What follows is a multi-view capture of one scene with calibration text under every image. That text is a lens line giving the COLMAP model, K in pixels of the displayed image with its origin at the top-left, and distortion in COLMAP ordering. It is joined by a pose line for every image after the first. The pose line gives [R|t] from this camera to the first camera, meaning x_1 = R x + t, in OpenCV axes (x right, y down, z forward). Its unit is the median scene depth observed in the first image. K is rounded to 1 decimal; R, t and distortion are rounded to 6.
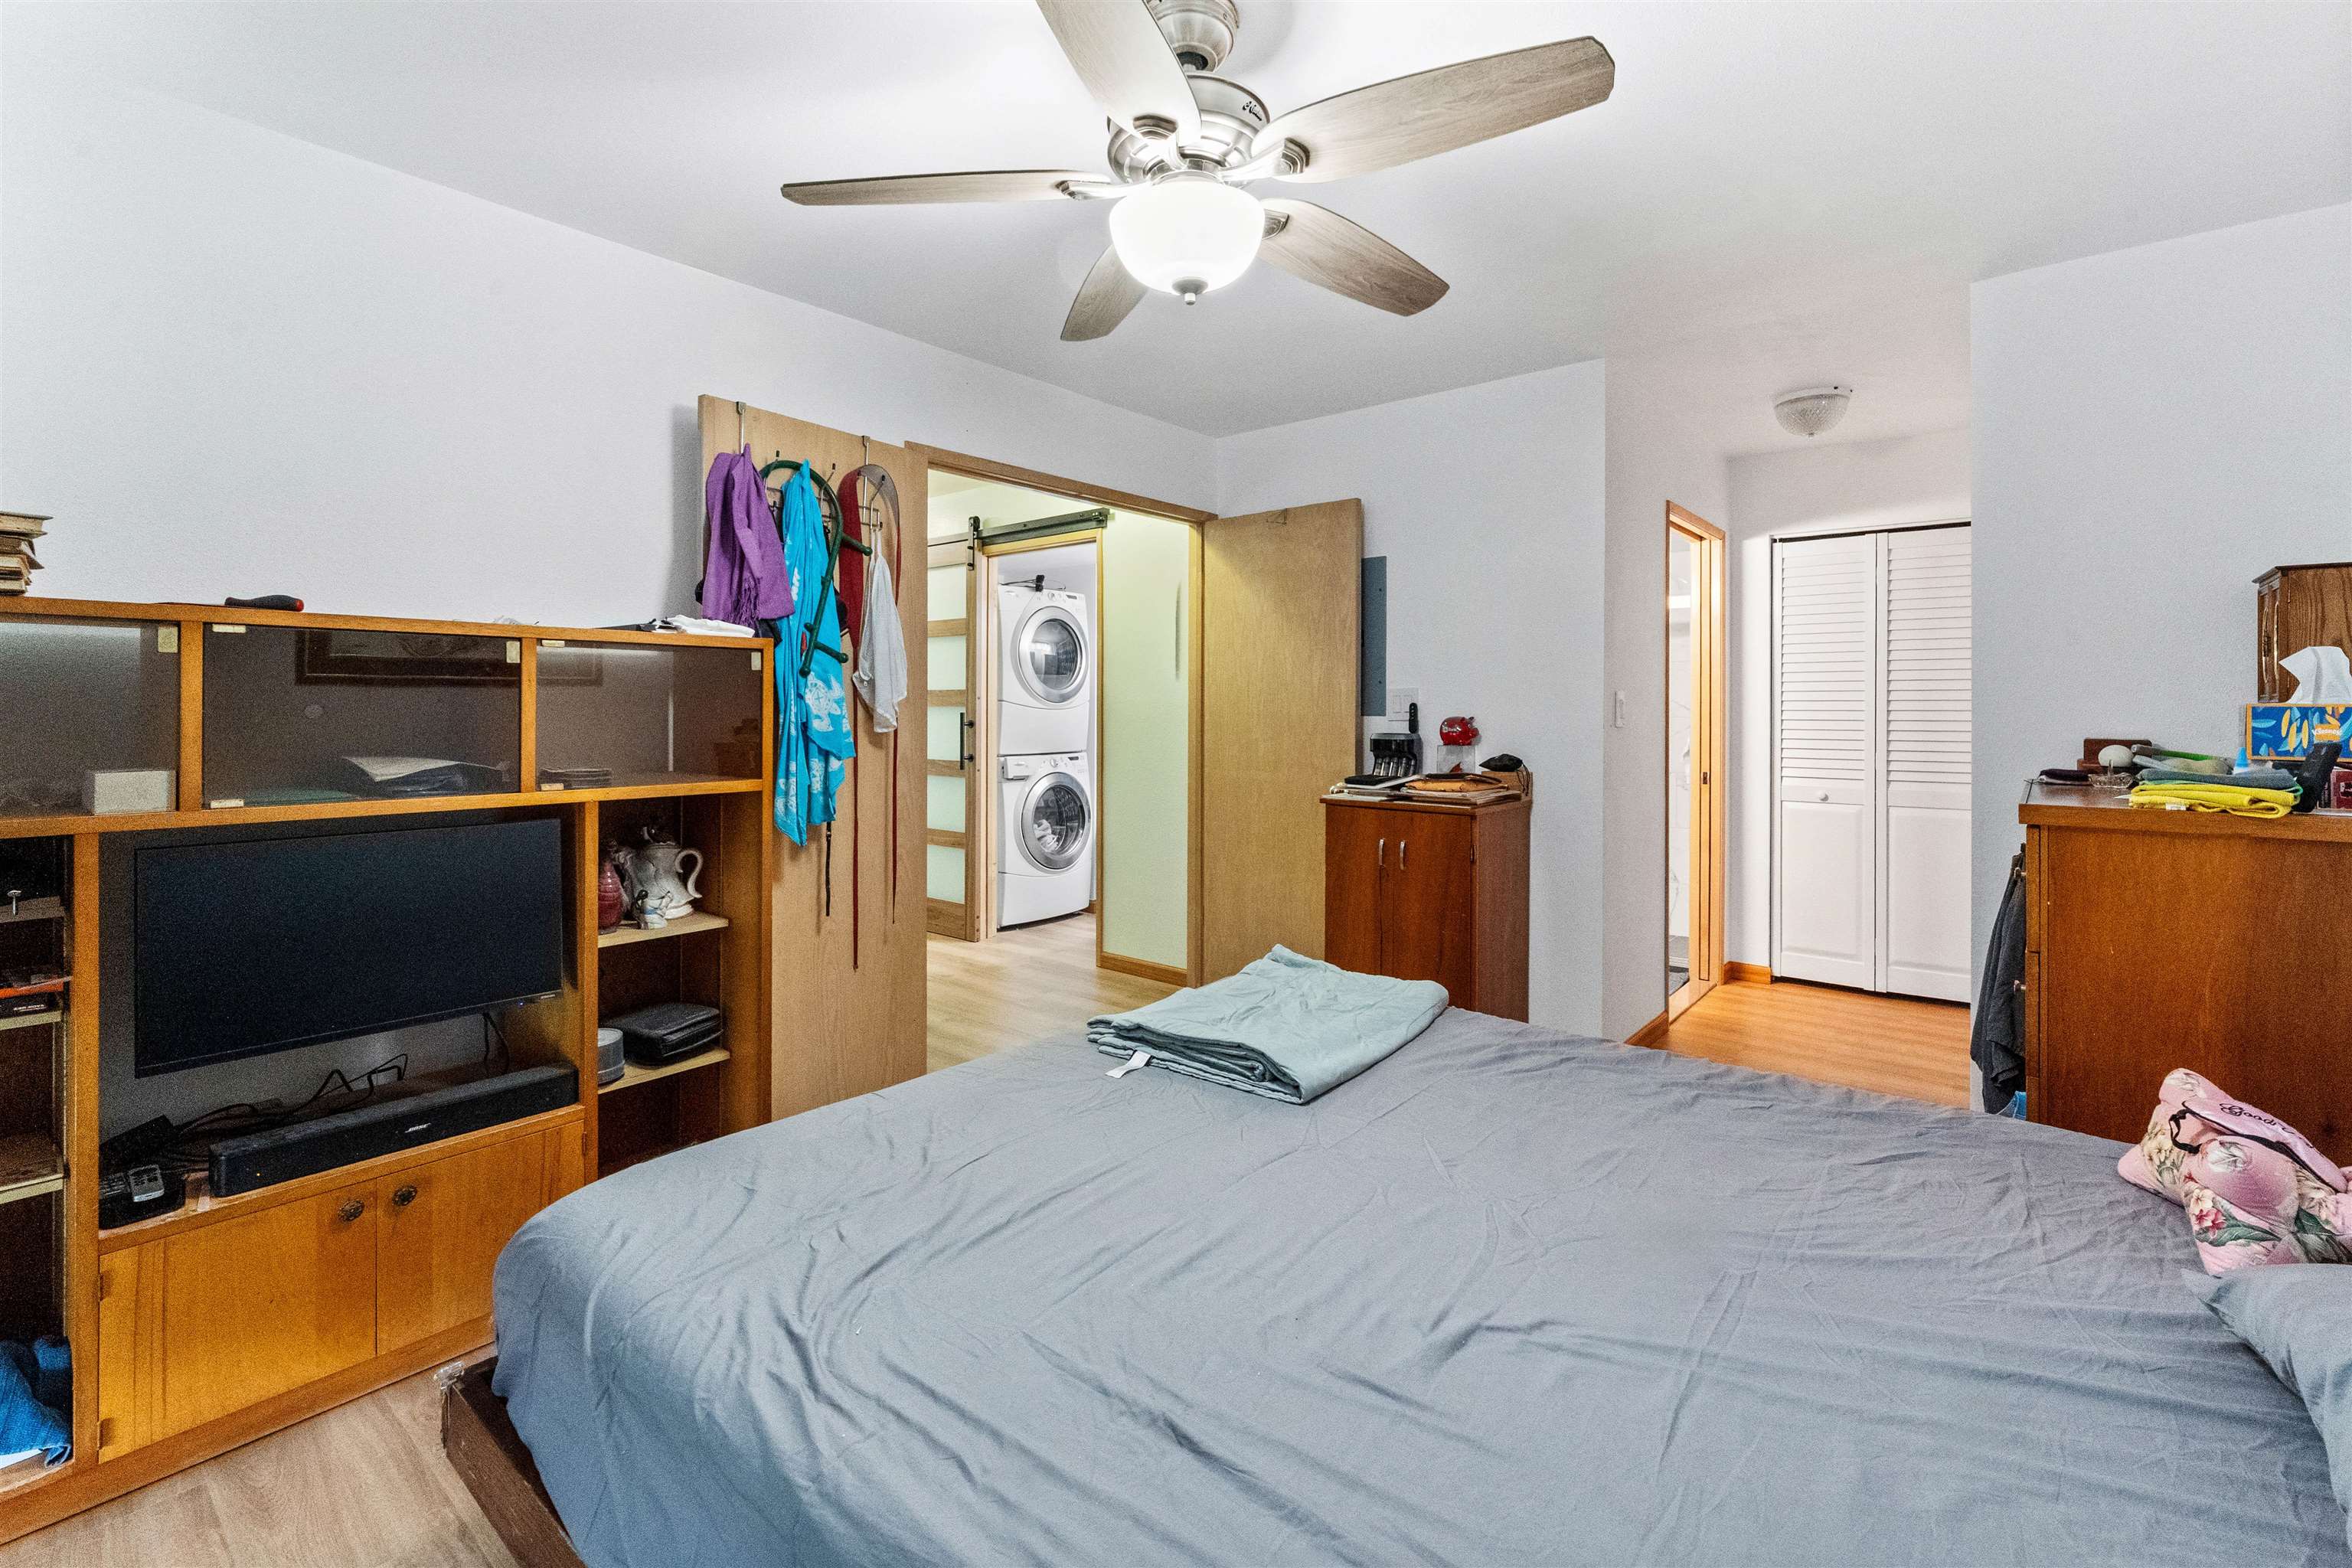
lens RADIAL K [[1063.0, 0, 1174.5], [0, 1063.0, 707.7], [0, 0, 1]] dist [0.000847, -0.000021]
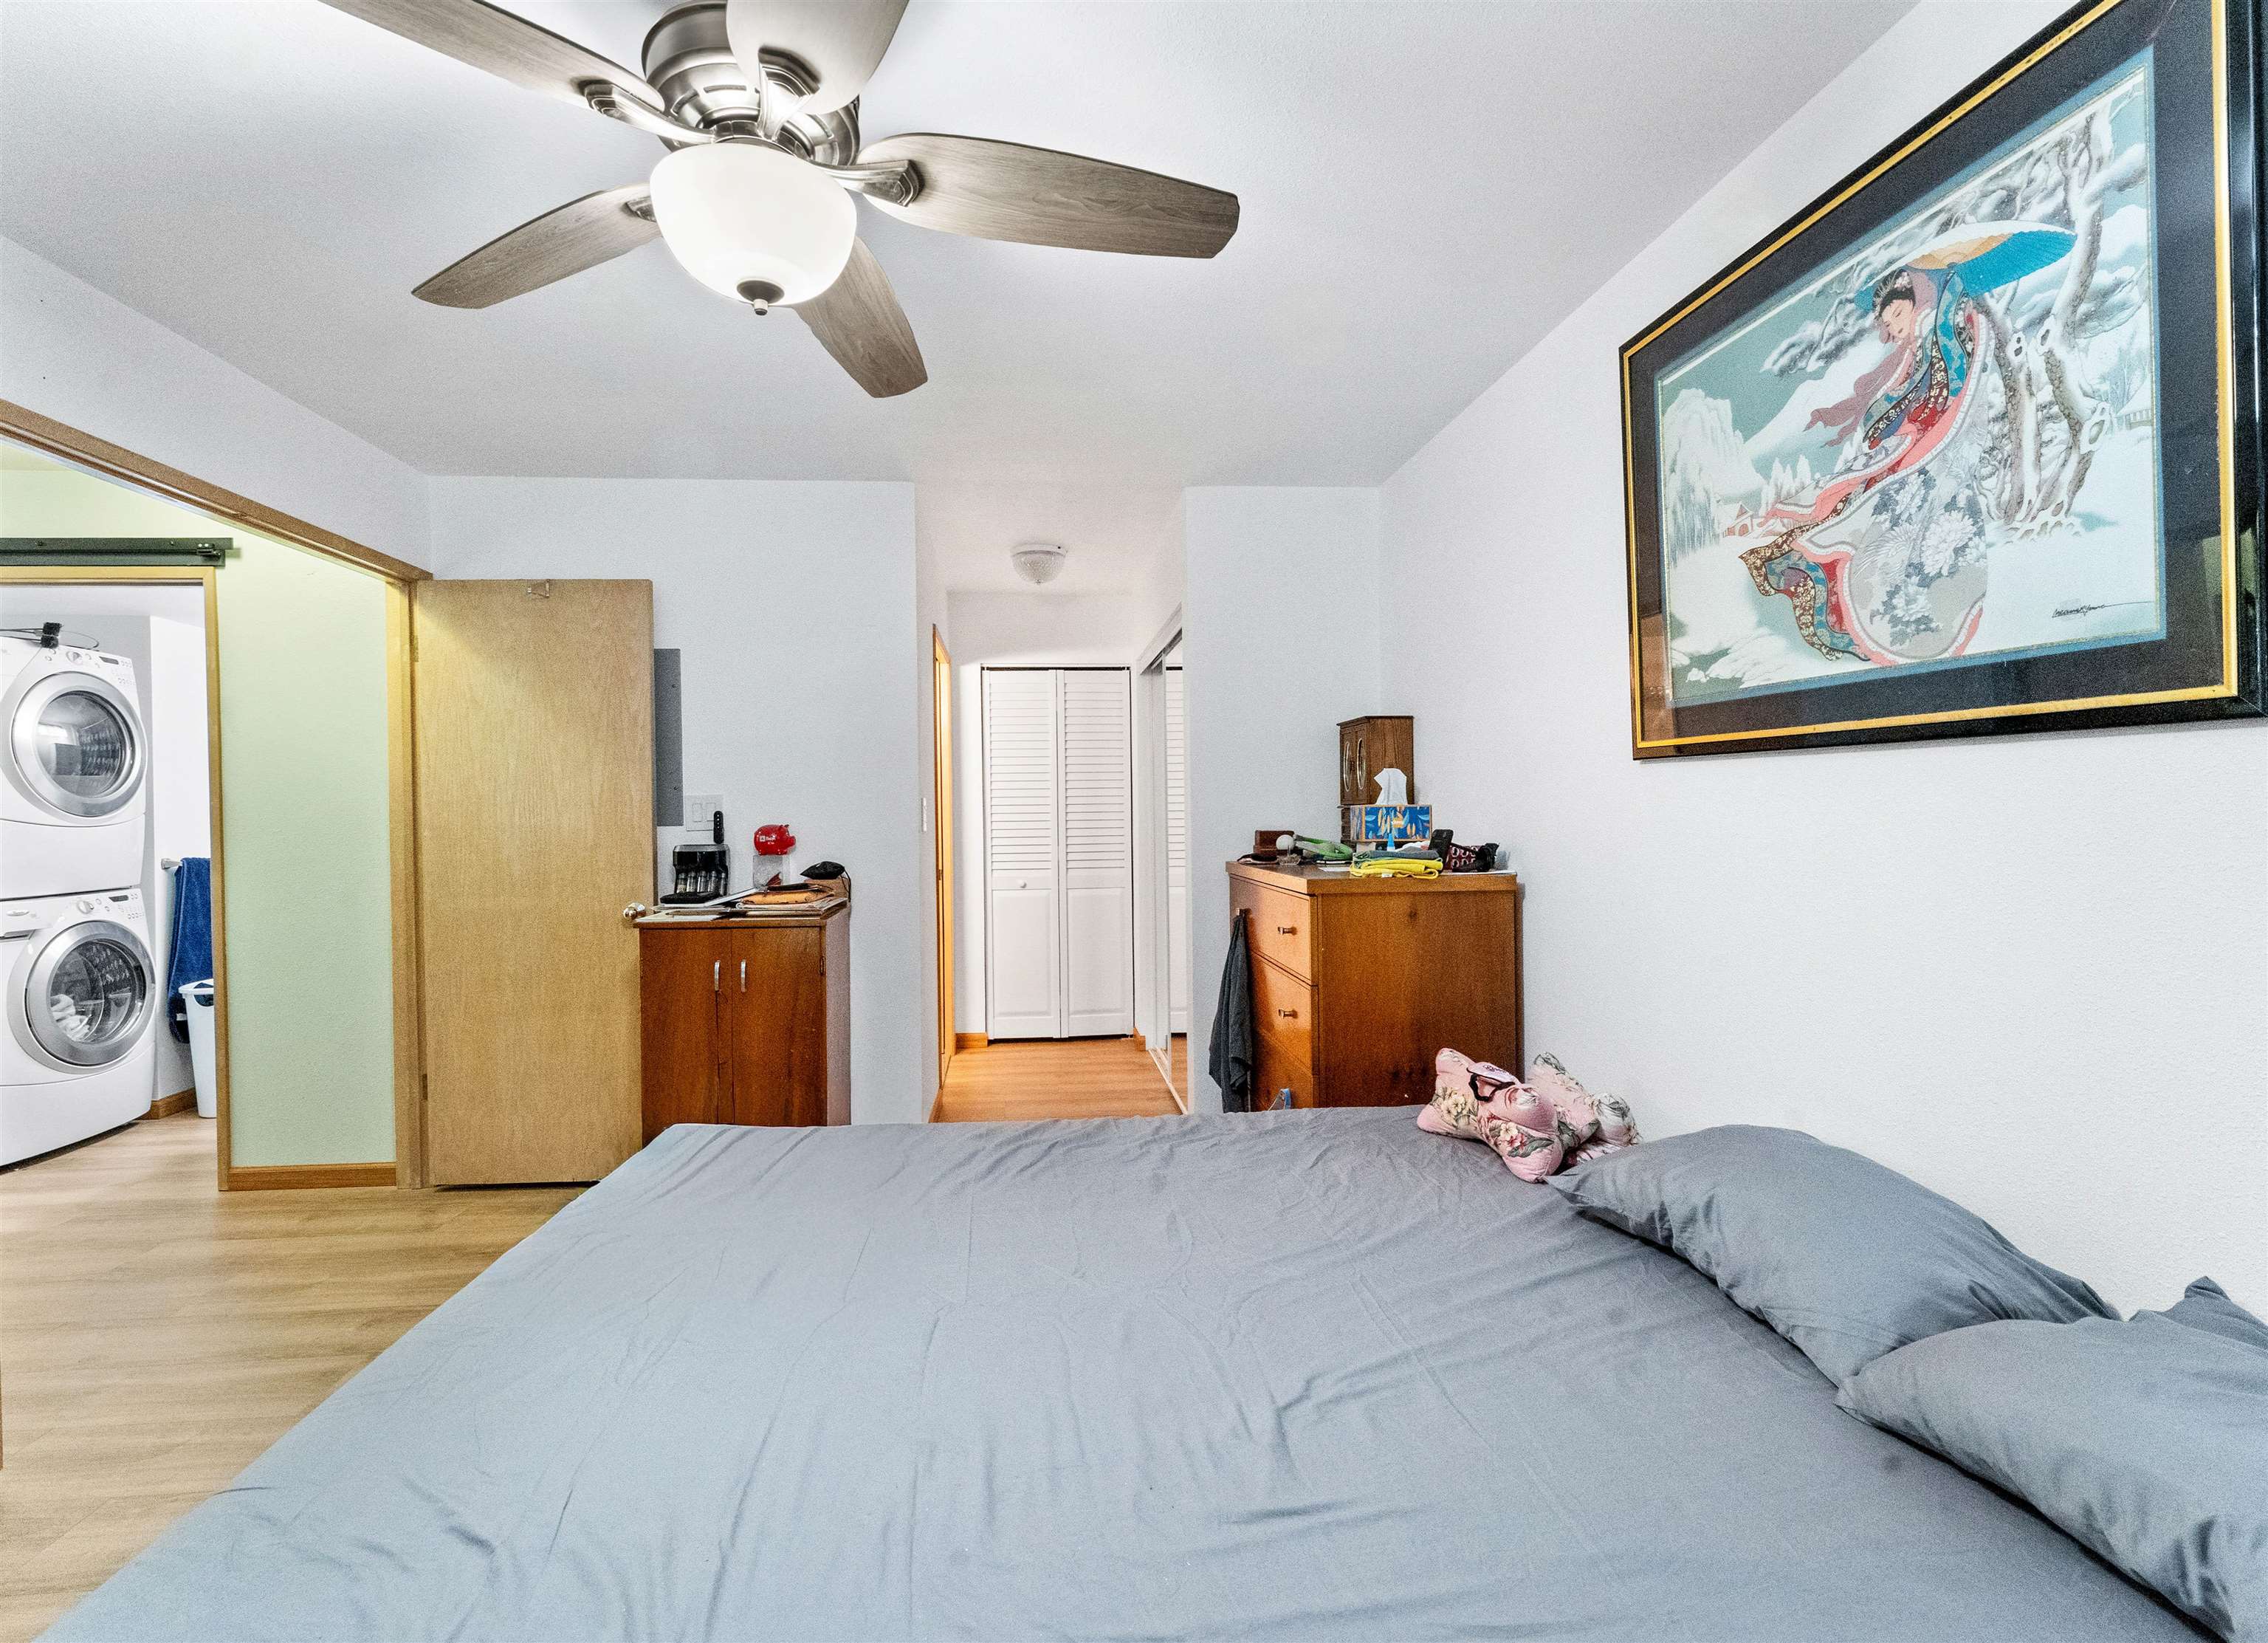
lens RADIAL K [[1020.5, 0, 1134.0], [0, 1020.5, 821.5], [0, 0, 1]] dist [0.002230, 0.000034]
pose [[0.705945, -0.019472, 0.707999, -0.154897], [0.013582, 0.999810, 0.013955, -0.002932], [-0.708136, -0.000235, 0.706076, 0.120354]]
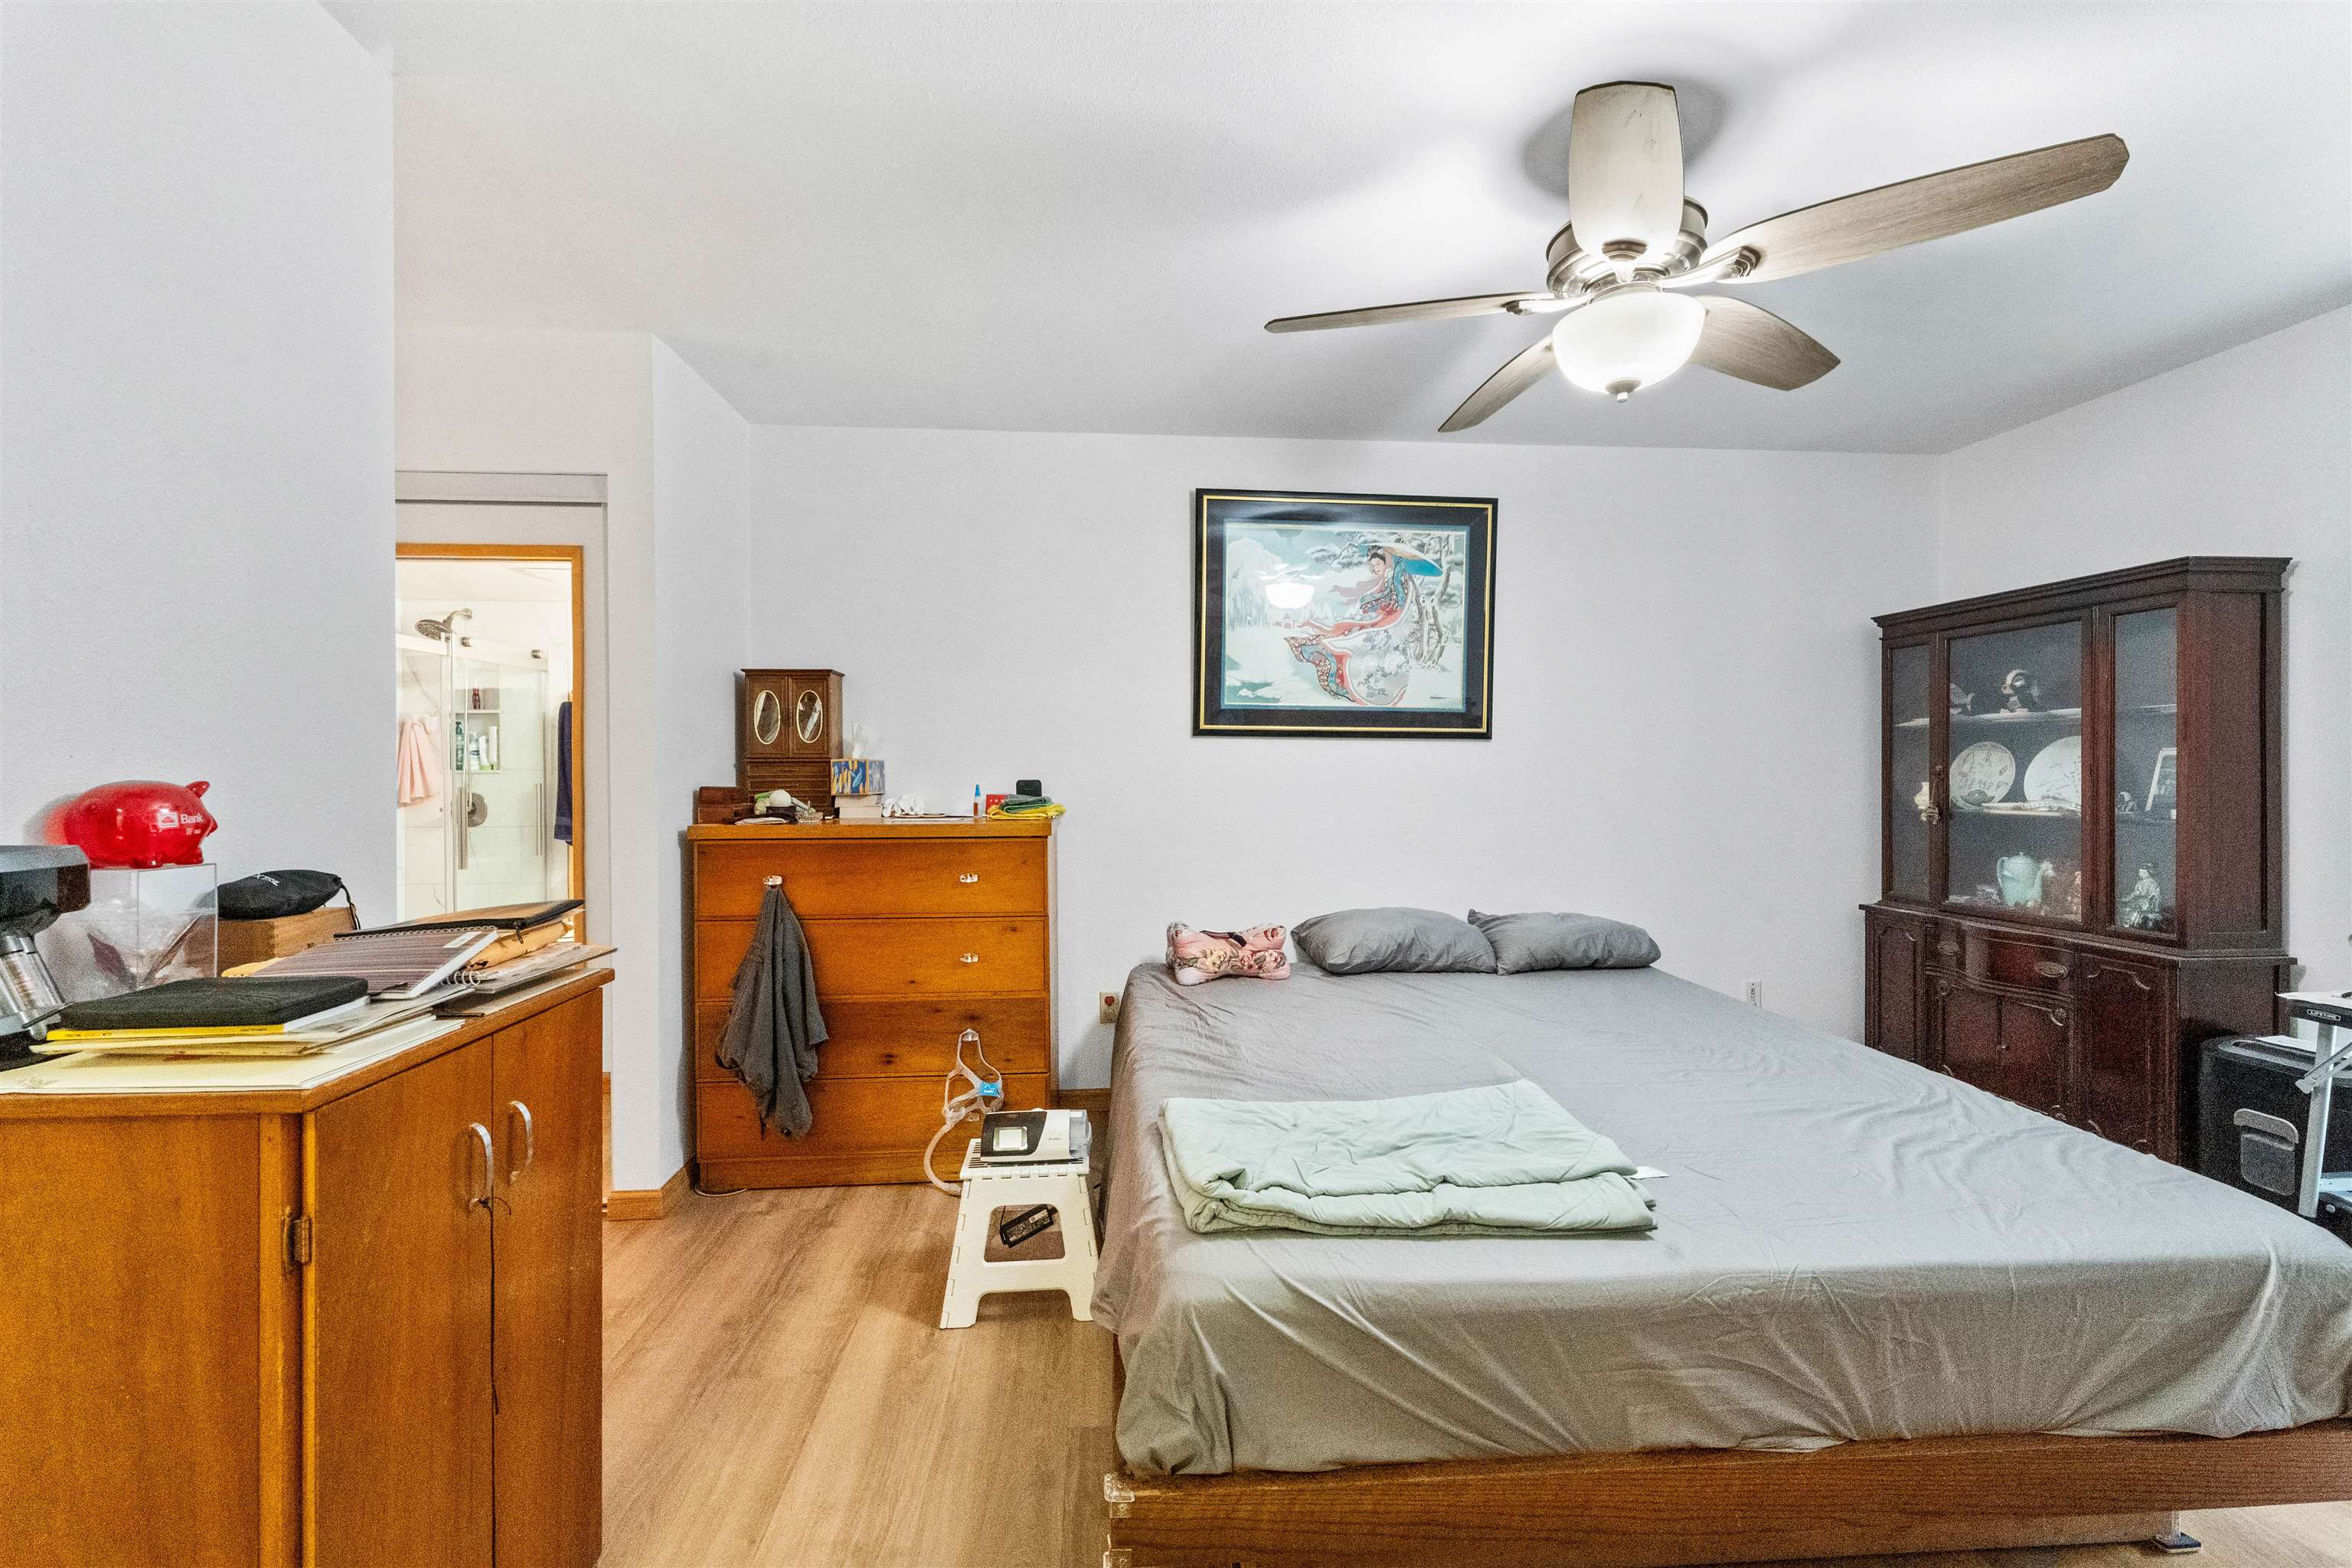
lens RADIAL K [[947.4, 0, 1176.0], [0, 947.4, 784.0], [0, 0, 1]] dist [0.001103, 0.000110]
pose [[-0.689276, -0.007646, 0.724458, -0.183741], [-0.001286, 0.999956, 0.009330, 0.011443], [-0.724497, 0.005499, -0.689256, 0.978001]]
